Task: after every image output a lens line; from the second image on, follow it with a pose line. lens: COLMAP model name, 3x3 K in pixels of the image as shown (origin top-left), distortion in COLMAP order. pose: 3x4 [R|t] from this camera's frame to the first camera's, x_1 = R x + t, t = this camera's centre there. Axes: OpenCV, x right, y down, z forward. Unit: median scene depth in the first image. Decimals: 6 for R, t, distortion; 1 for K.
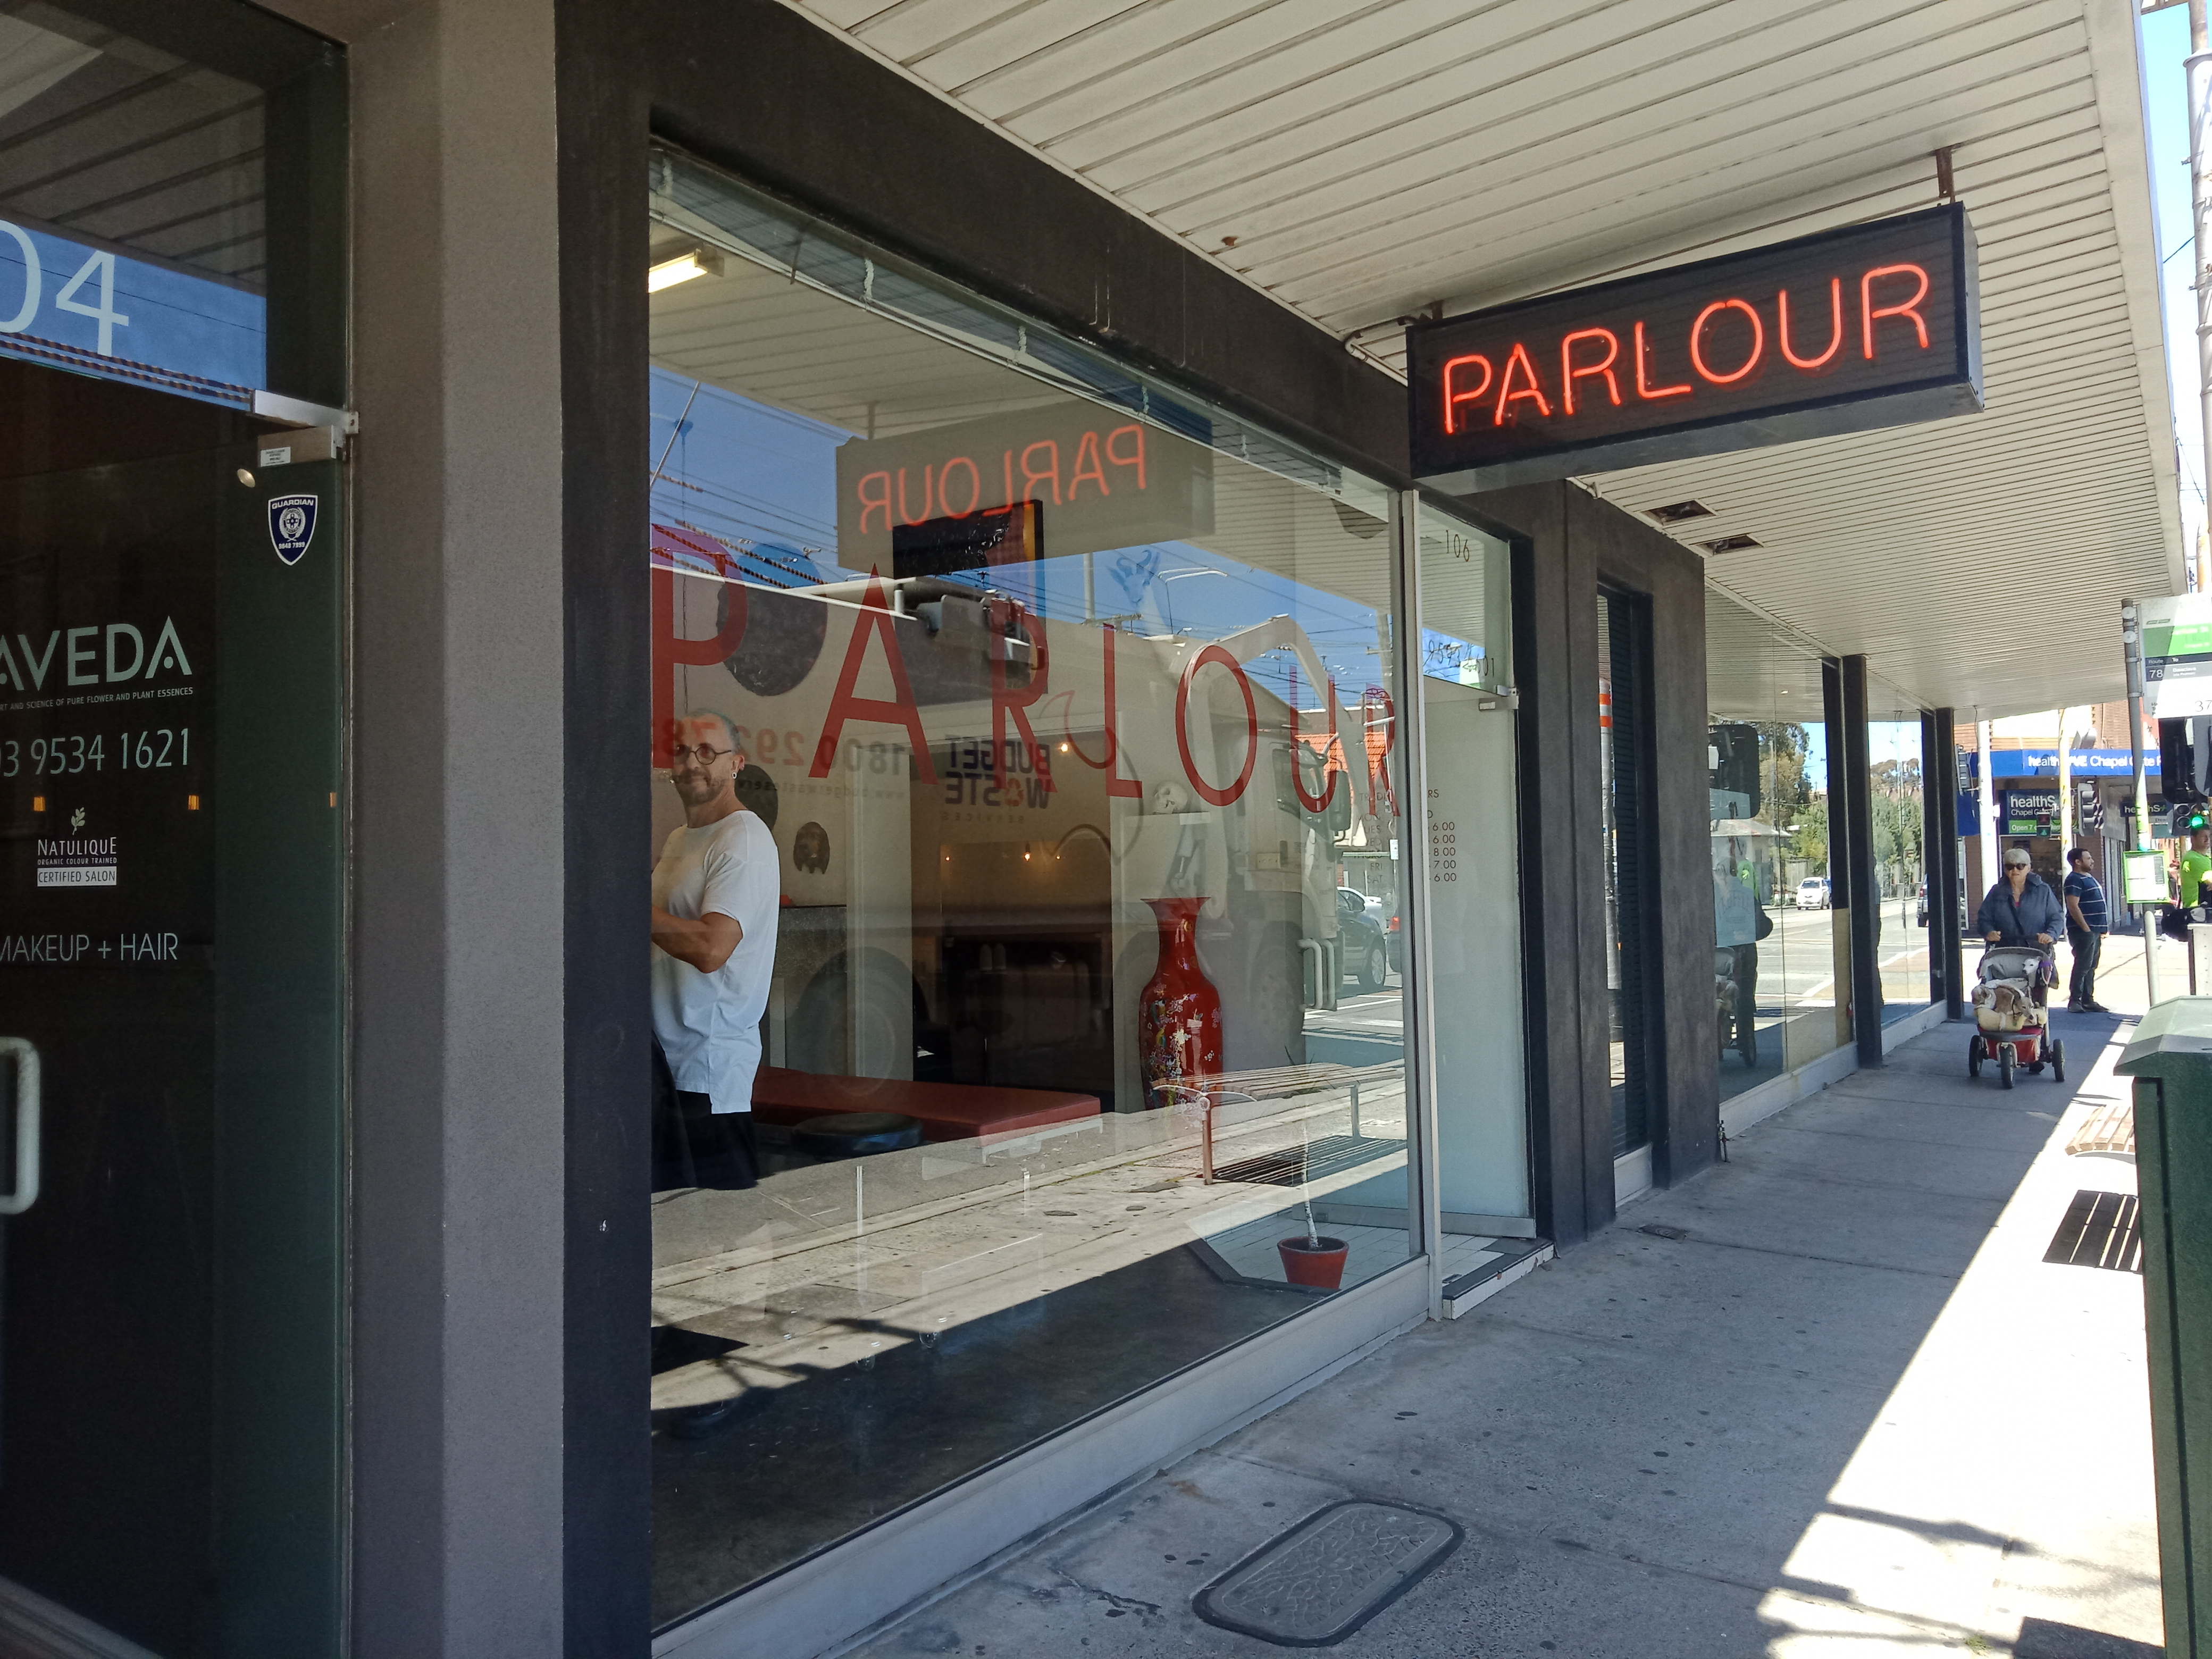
lens RADIAL K [[1612.7, 0, 1087.2], [0, 1612.7, 827.7], [0, 0, 1]] dist [-0.010939, 0.017353]
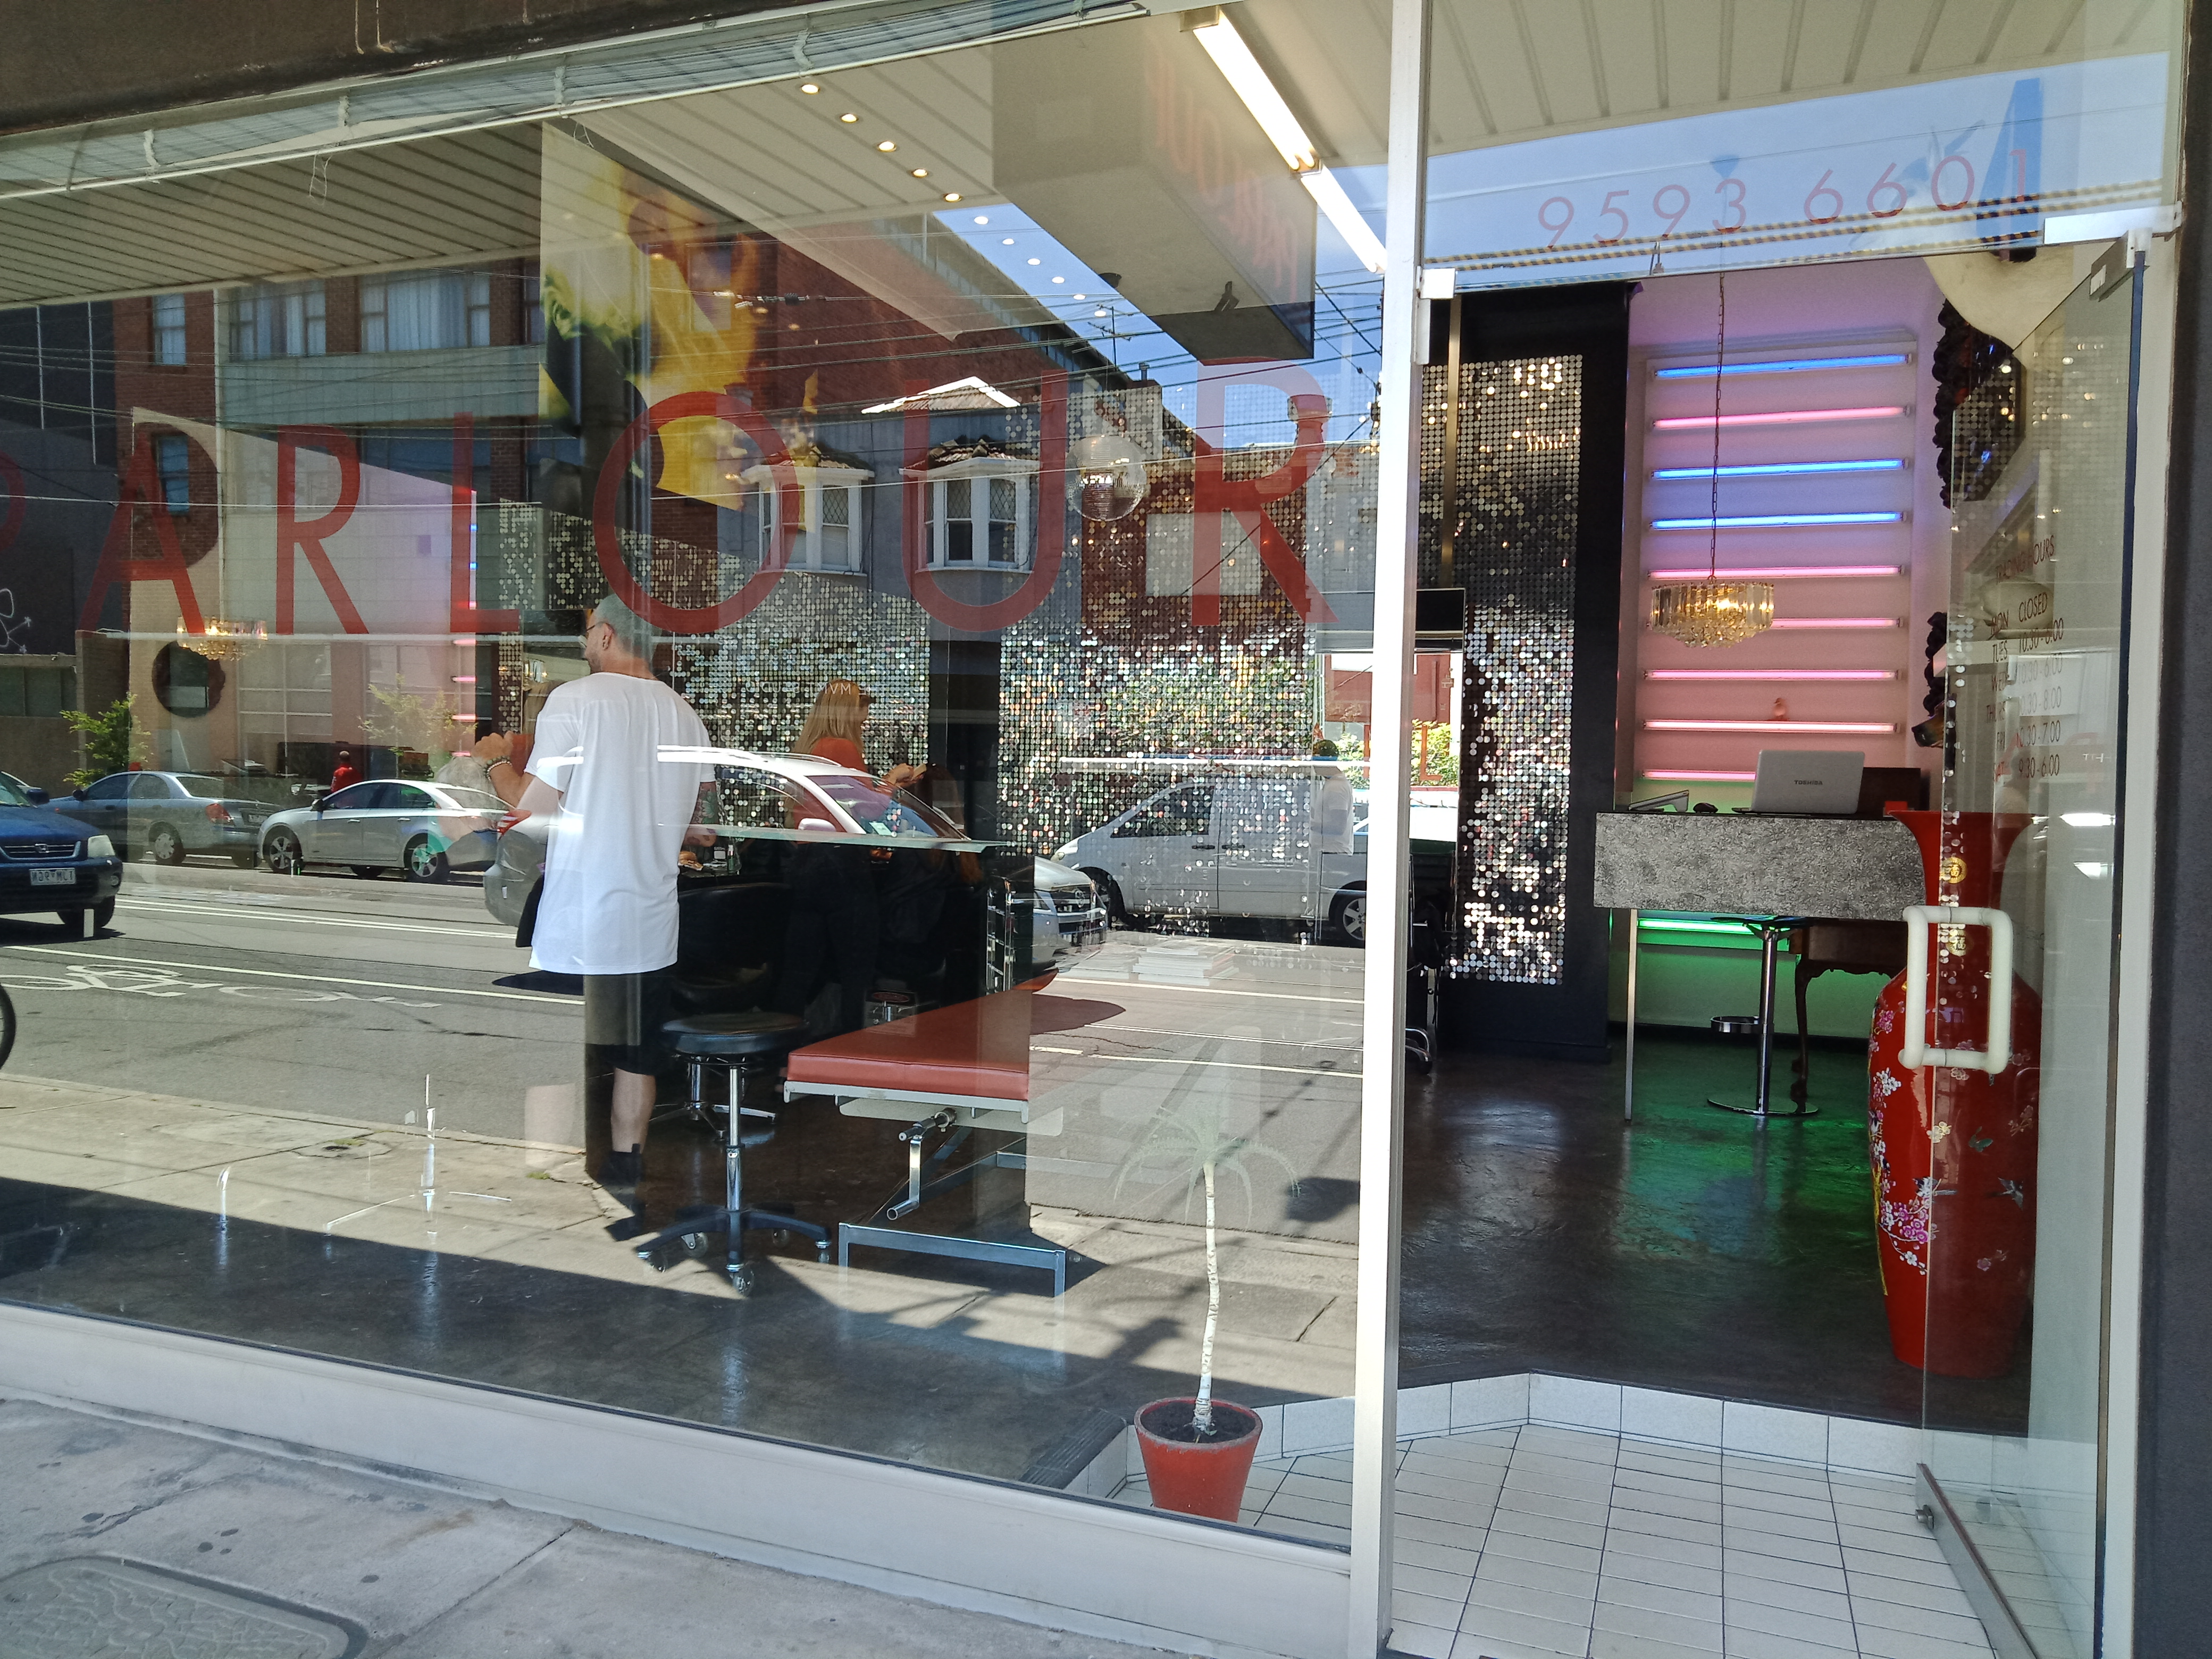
lens RADIAL K [[1612.7, 0, 1122.1], [0, 1612.7, 832.9], [0, 0, 1]] dist [-0.010939, 0.017353]
pose [[0.263016, 0.036718, -0.964092, 0.846584], [-0.006778, 0.999321, 0.036211, 0.048705], [0.964768, -0.002990, 0.263087, 1.073975]]
